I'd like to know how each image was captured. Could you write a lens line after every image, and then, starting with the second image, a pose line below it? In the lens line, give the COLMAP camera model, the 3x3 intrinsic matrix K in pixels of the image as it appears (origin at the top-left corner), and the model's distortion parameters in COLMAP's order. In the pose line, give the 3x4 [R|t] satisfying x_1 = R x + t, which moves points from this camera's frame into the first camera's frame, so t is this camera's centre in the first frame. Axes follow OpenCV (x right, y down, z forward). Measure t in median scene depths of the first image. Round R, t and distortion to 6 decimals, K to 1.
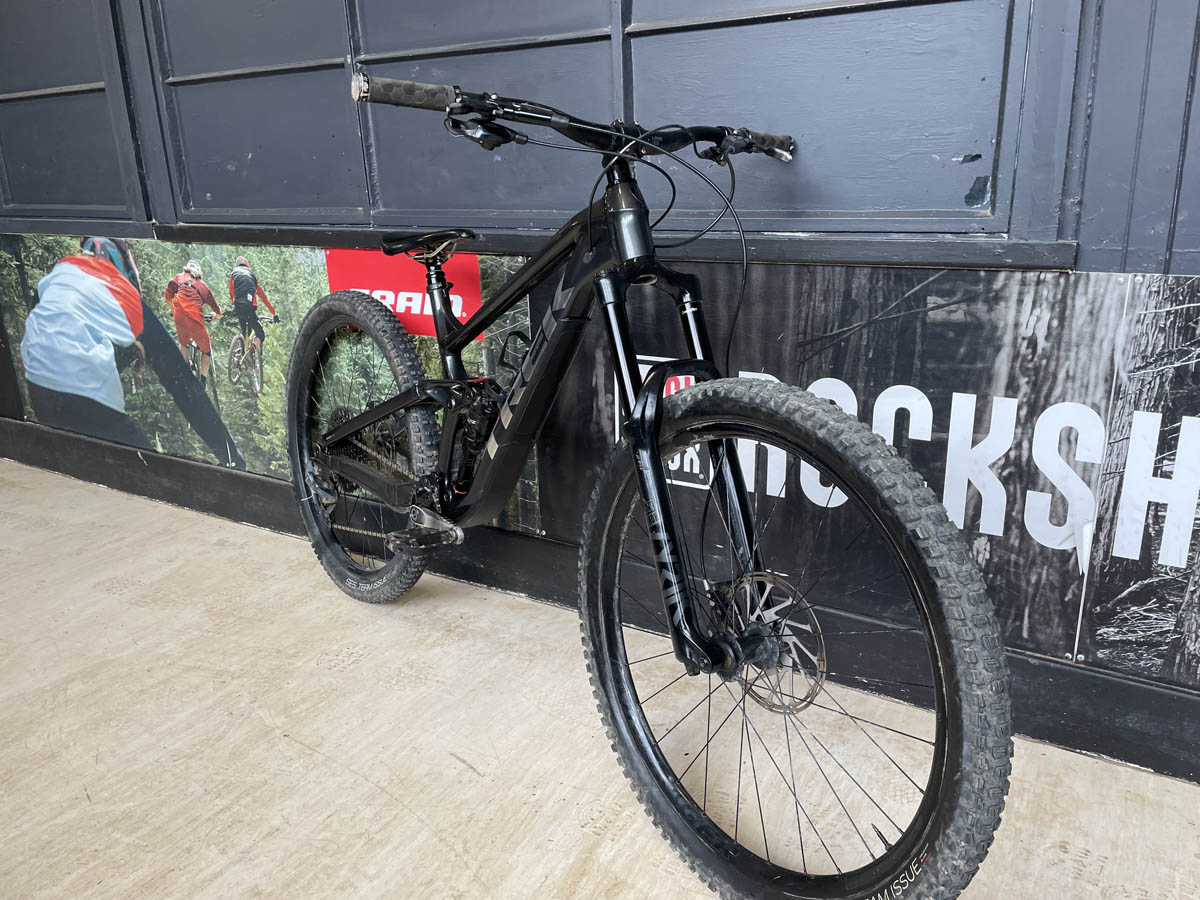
lens RADIAL K [[905.7, 0, 611.6], [0, 905.7, 448.7], [0, 0, 1]] dist [0.093091, -0.120547]
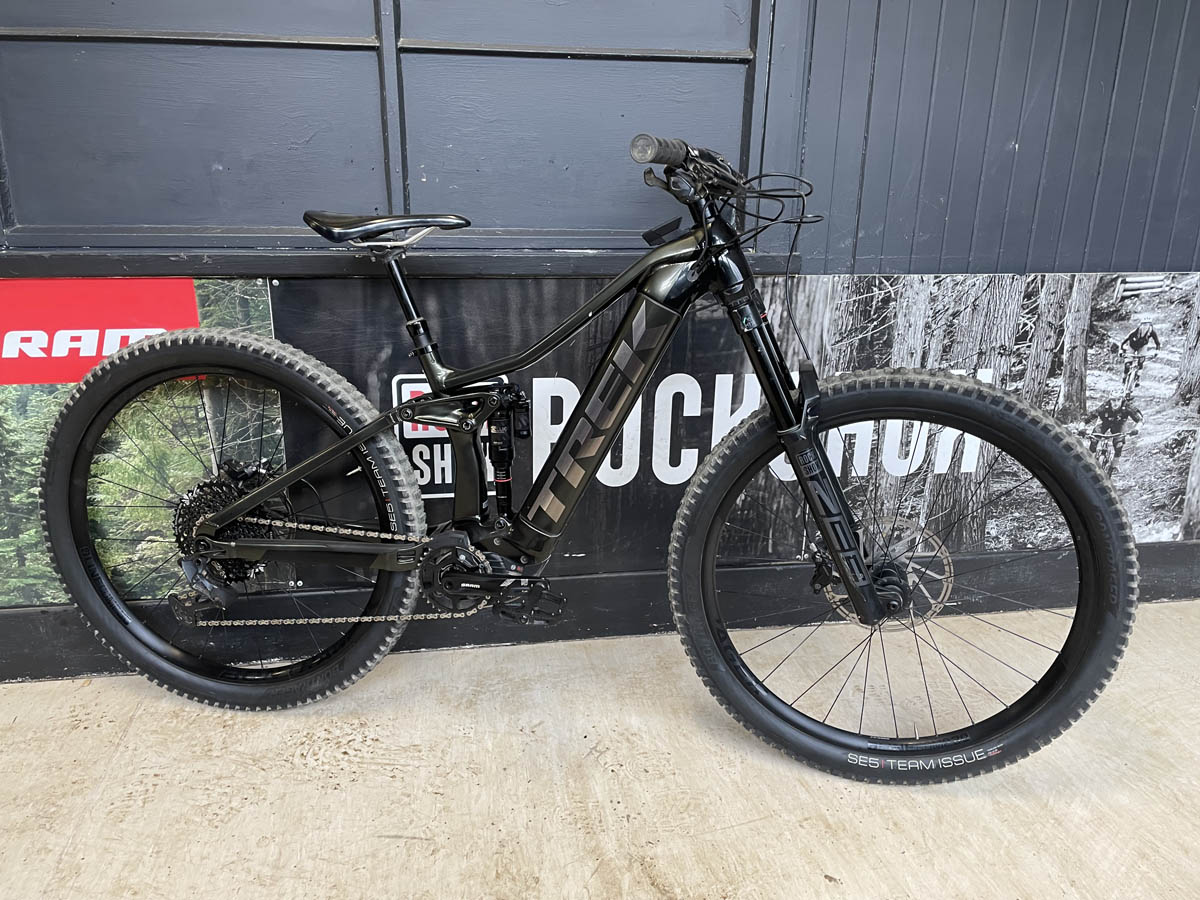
lens RADIAL K [[905.7, 0, 597.8], [0, 905.7, 438.9], [0, 0, 1]] dist [0.093091, -0.120547]
pose [[0.755658, -0.167168, 0.633274, -0.552794], [0.159250, 0.984759, 0.069924, -0.087685], [-0.635311, 0.048010, 0.770763, 0.151311]]
